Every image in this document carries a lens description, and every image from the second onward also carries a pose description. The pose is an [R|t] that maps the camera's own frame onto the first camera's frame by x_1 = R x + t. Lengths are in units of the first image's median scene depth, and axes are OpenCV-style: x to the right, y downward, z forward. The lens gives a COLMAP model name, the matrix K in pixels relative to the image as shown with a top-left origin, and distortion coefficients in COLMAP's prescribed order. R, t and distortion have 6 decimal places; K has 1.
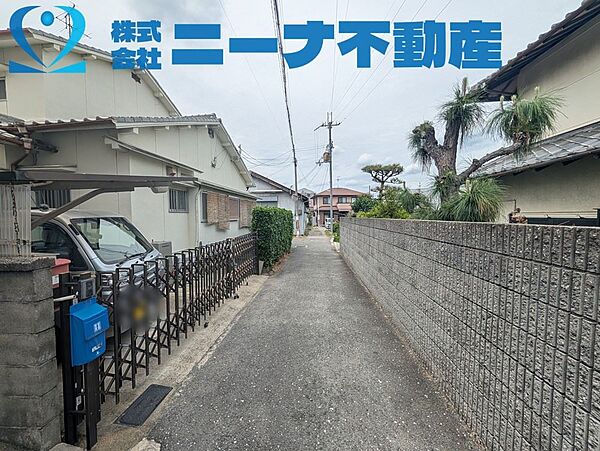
lens RADIAL K [[231.0, 0, 300.1], [0, 231.0, 226.6], [0, 0, 1]] dist [0.002686, 0.000048]
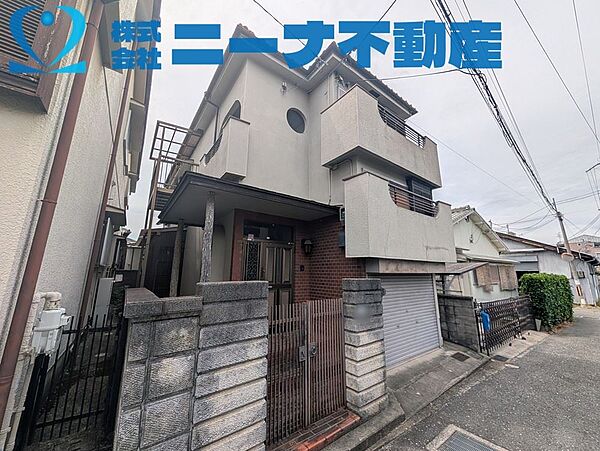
lens RADIAL K [[231.0, 0, 300.1], [0, 231.0, 226.6], [0, 0, 1]] dist [0.002686, 0.000048]
pose [[0.639126, -0.140918, -0.756082, 0.018852], [-0.048165, 0.973808, -0.222212, 0.000037], [0.767593, 0.178438, 0.615598, -0.601650]]
